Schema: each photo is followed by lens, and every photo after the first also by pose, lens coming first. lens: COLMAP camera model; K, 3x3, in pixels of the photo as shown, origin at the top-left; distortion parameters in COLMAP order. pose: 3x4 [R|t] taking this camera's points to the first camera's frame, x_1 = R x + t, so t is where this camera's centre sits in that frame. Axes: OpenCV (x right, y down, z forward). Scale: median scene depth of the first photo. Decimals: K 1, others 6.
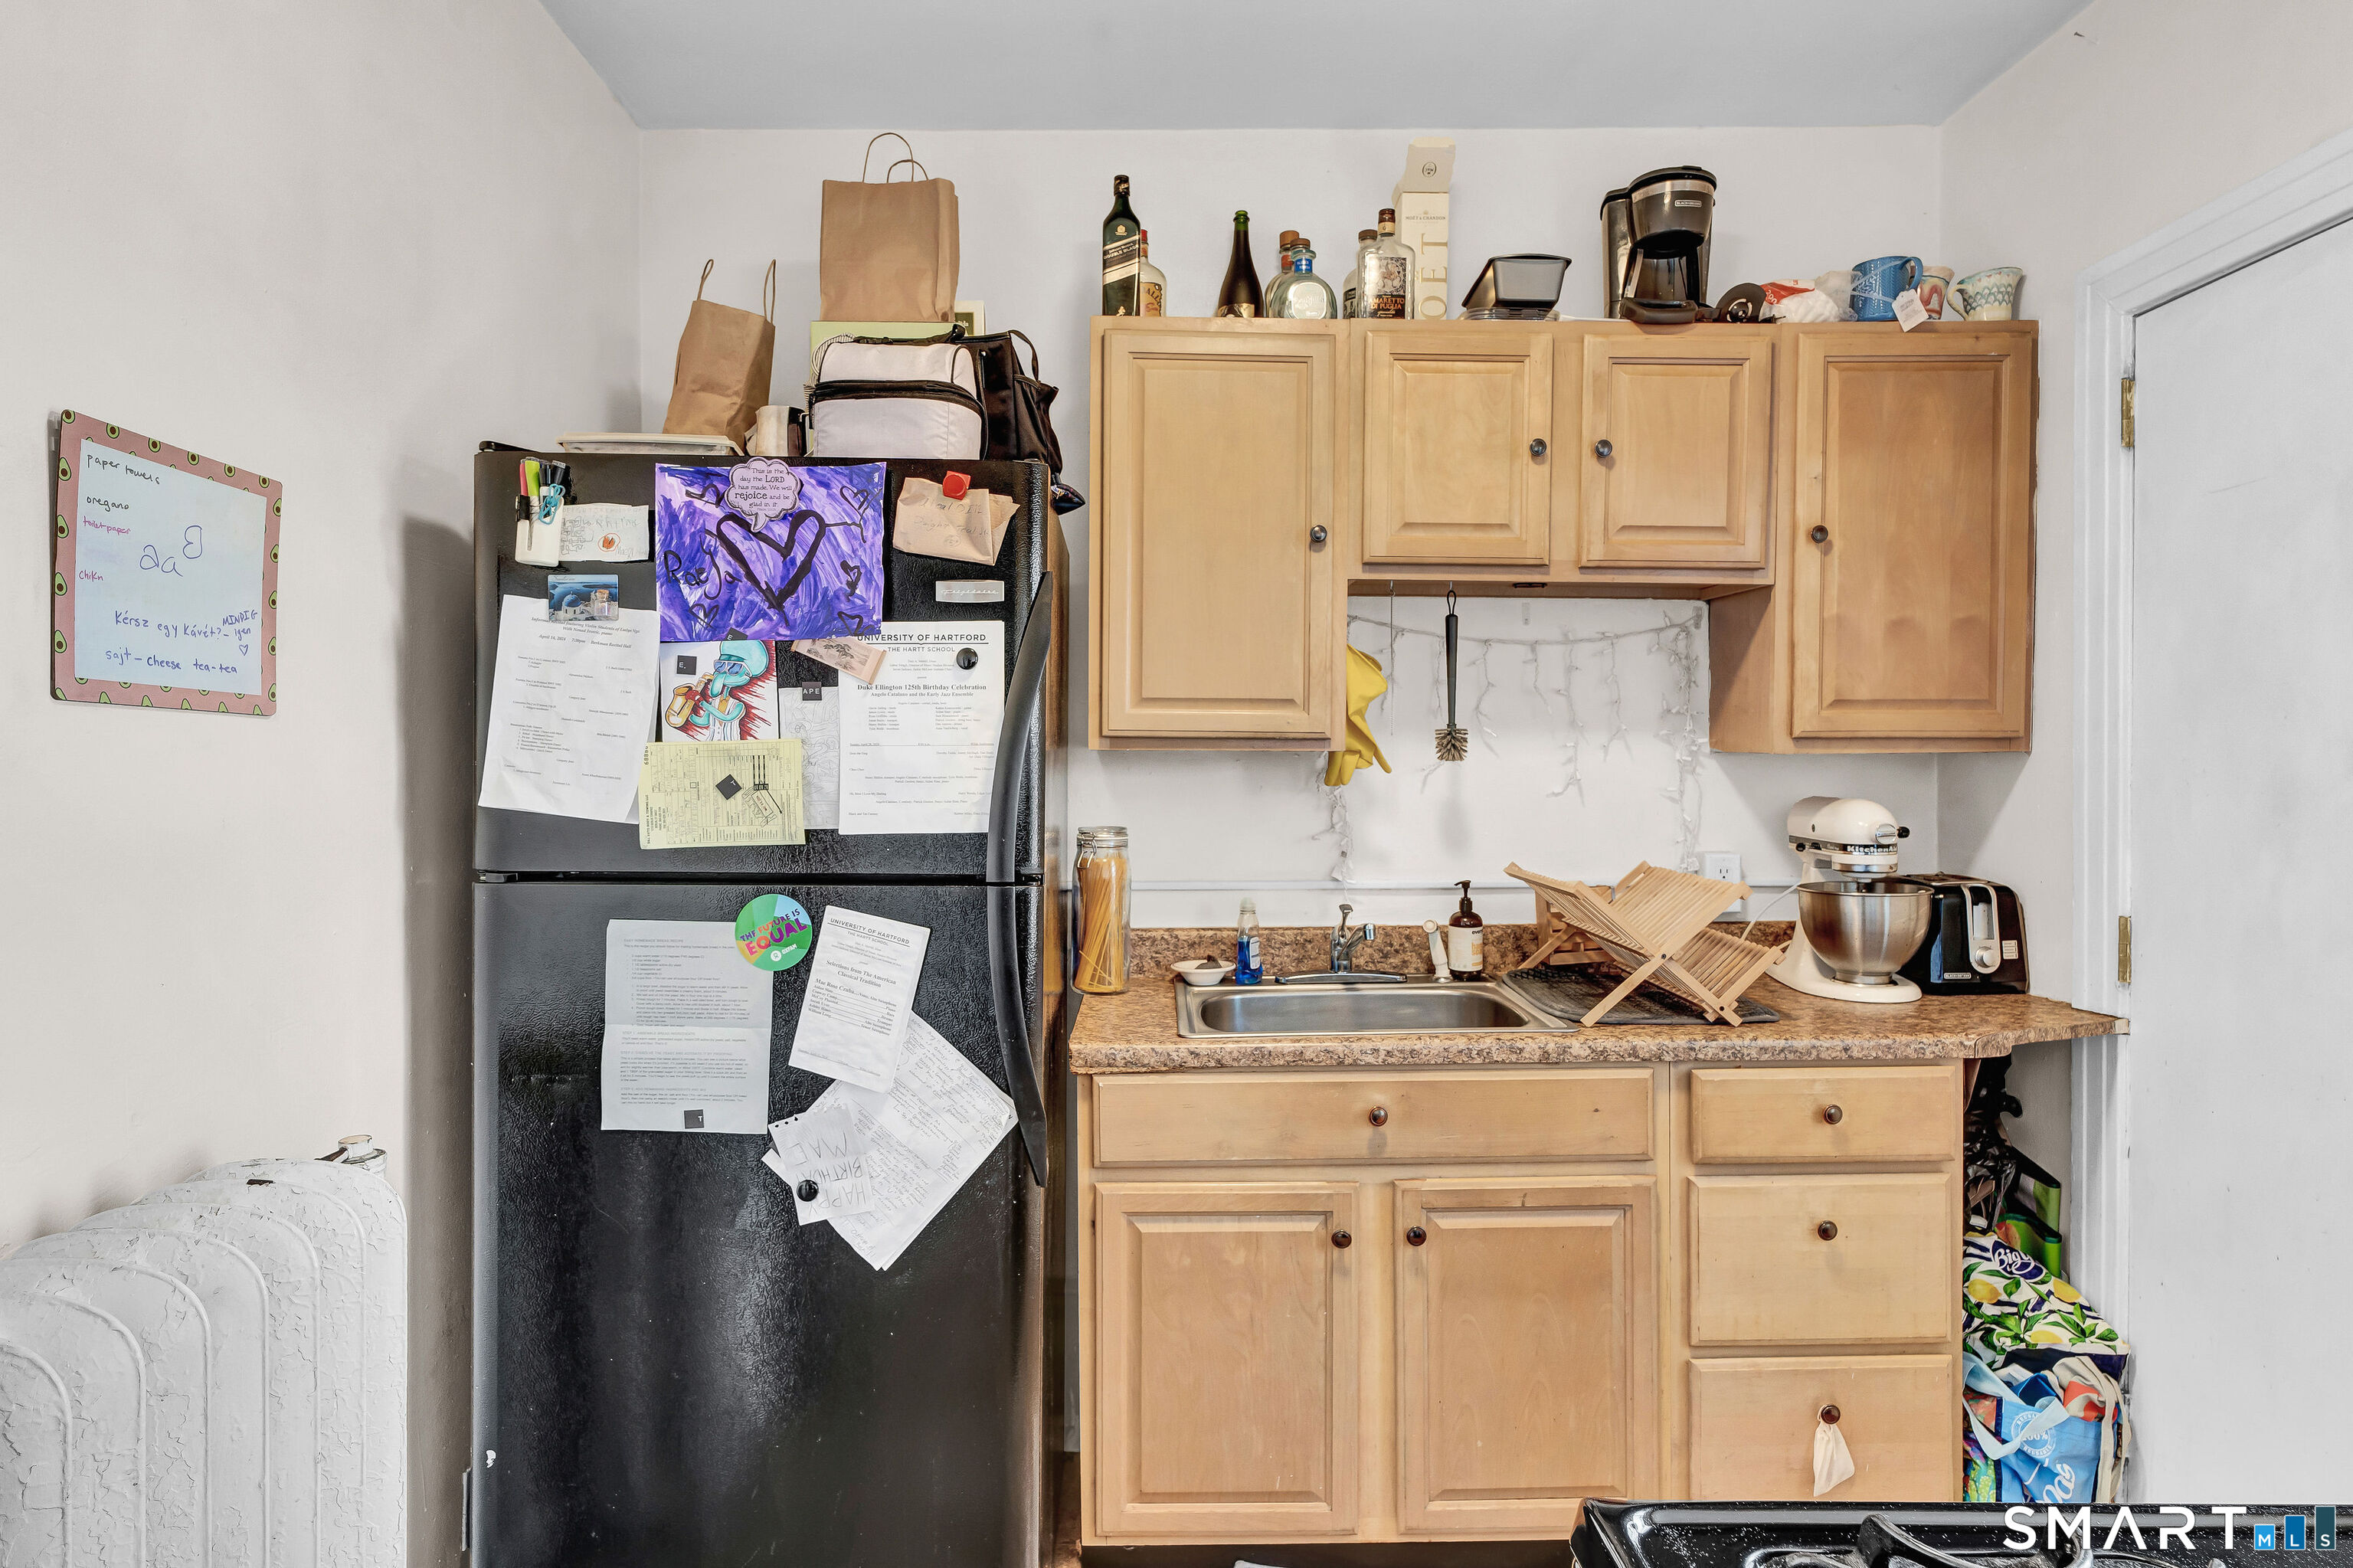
lens RADIAL K [[1324.1, 0, 1178.7], [0, 1324.1, 776.9], [0, 0, 1]] dist [0.001905, 0.001398]
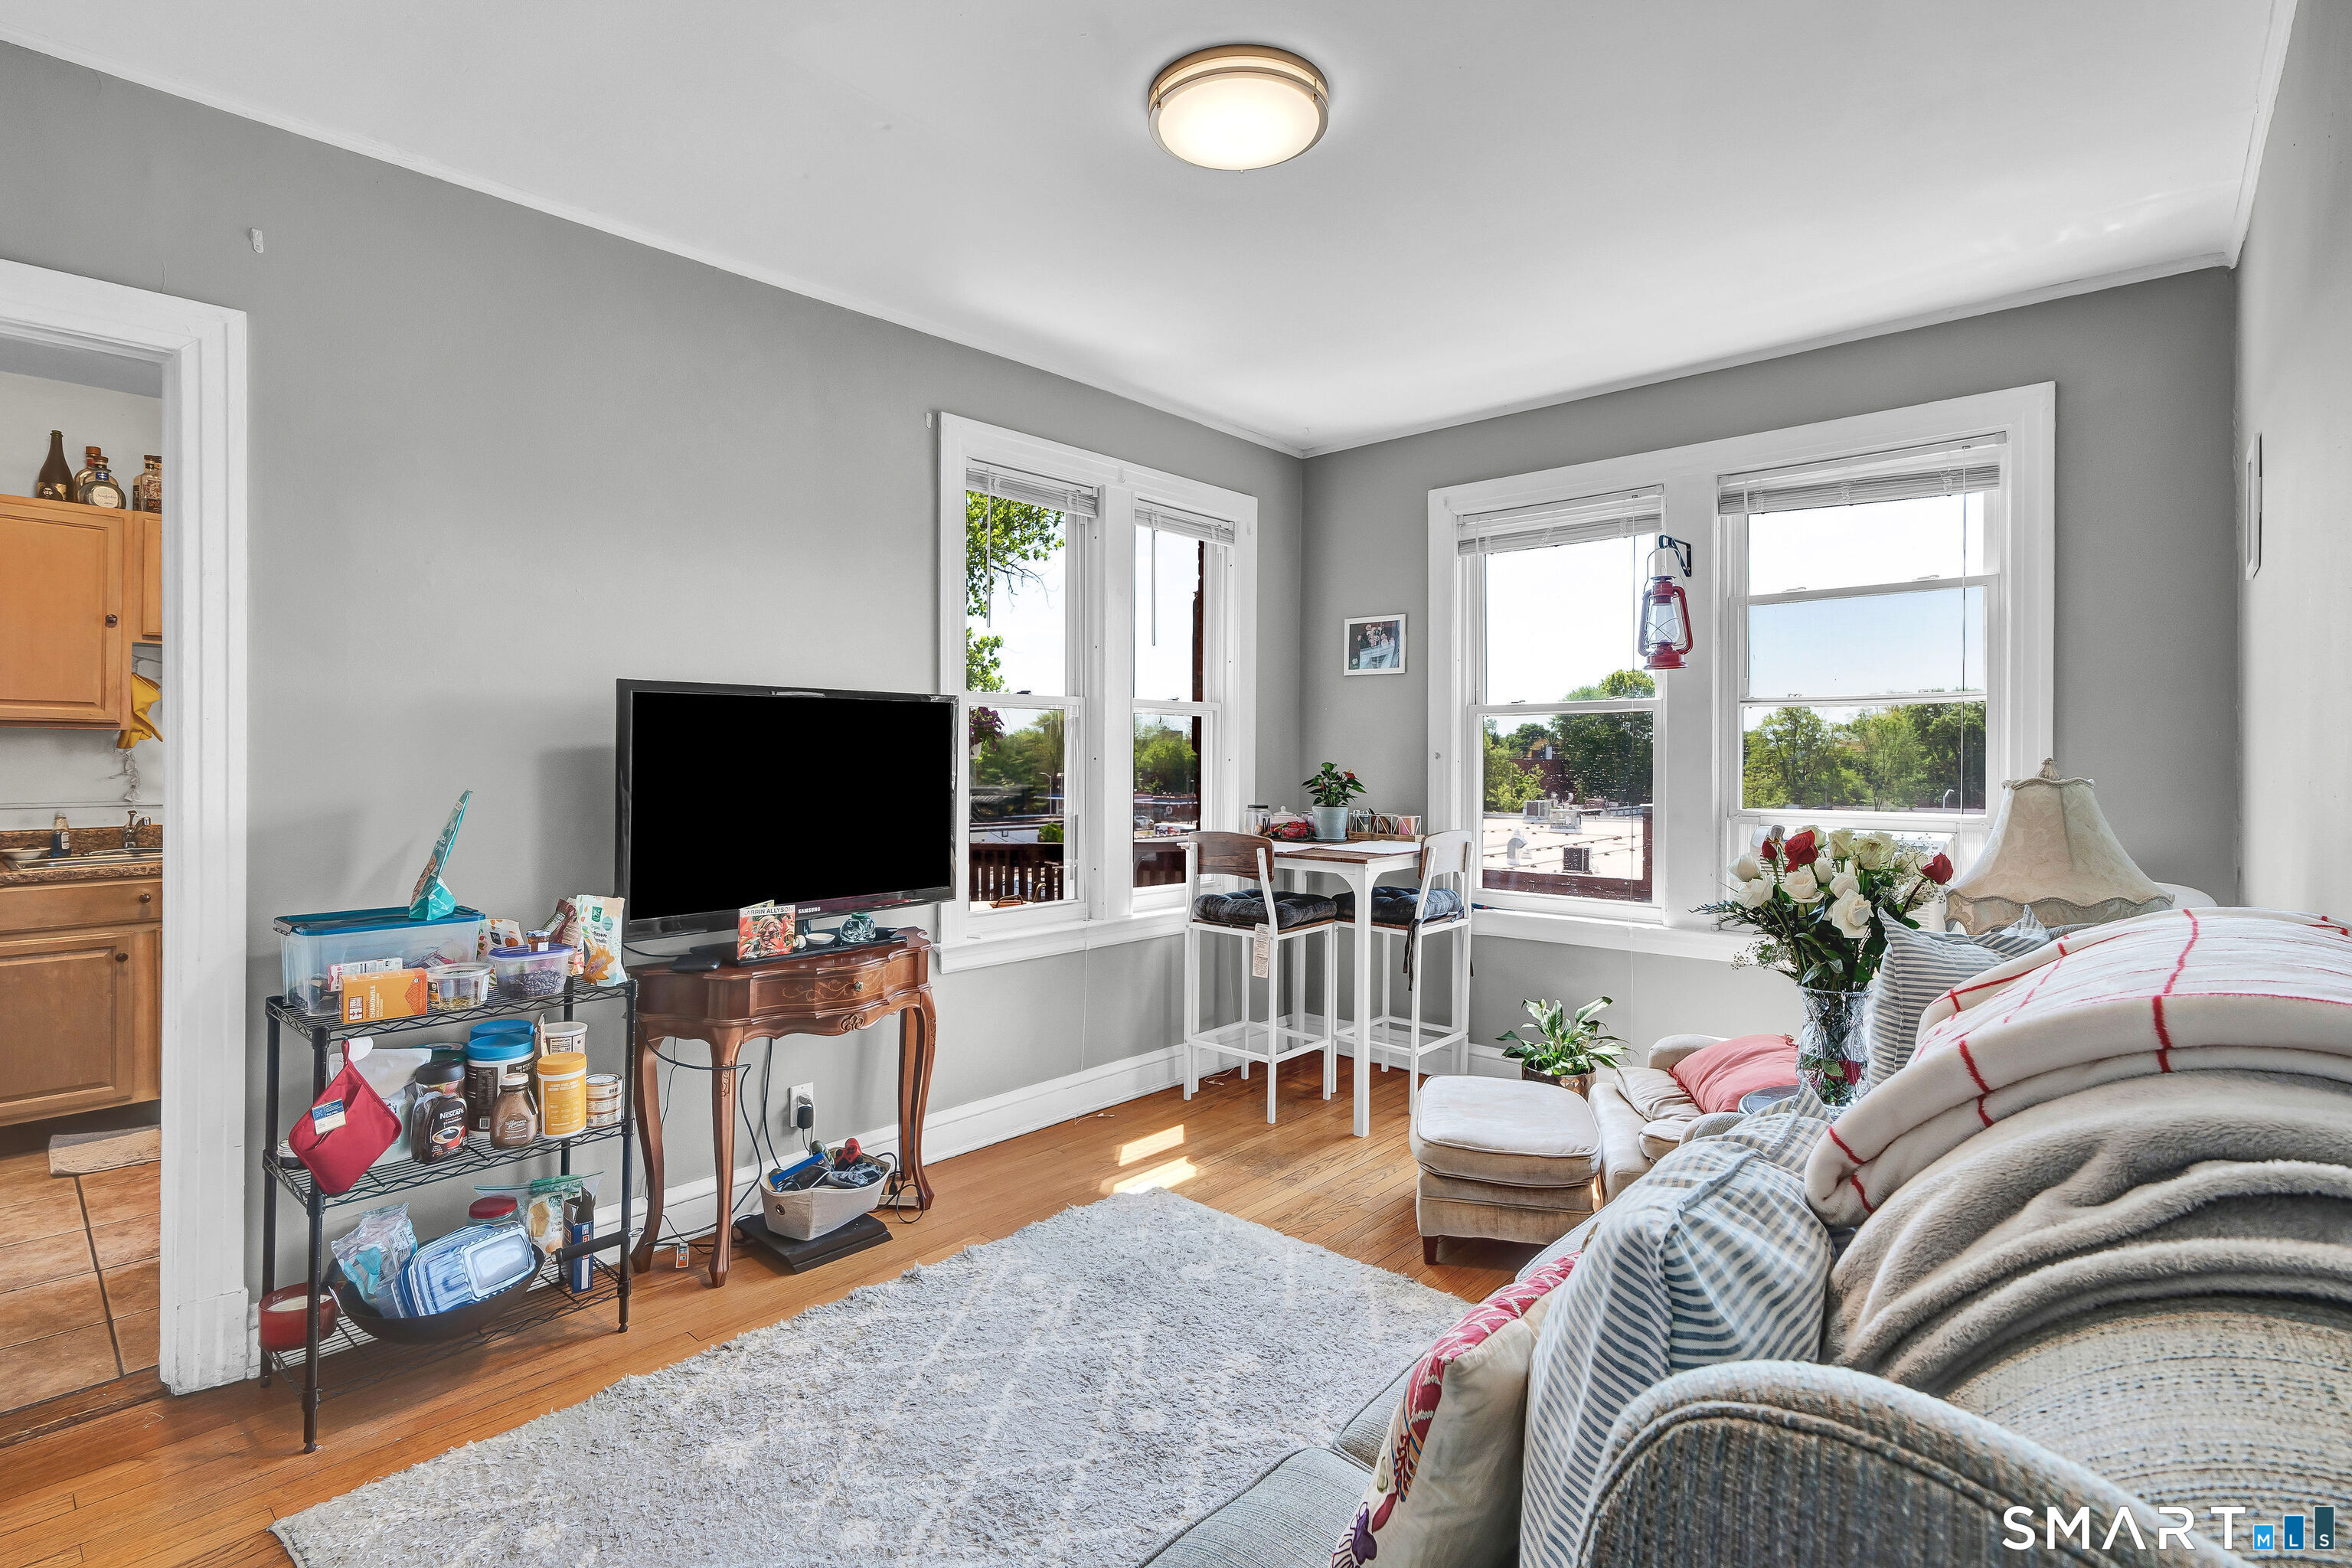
lens RADIAL K [[1103.9, 0, 1144.6], [0, 1103.9, 756.7], [0, 0, 1]] dist [-0.002806, 0.001117]
pose [[0.672968, 0.003441, 0.739664, -0.075056], [0.003342, 0.999965, -0.007692, 0.040262], [-0.739664, 0.007648, 0.672933, -1.289475]]
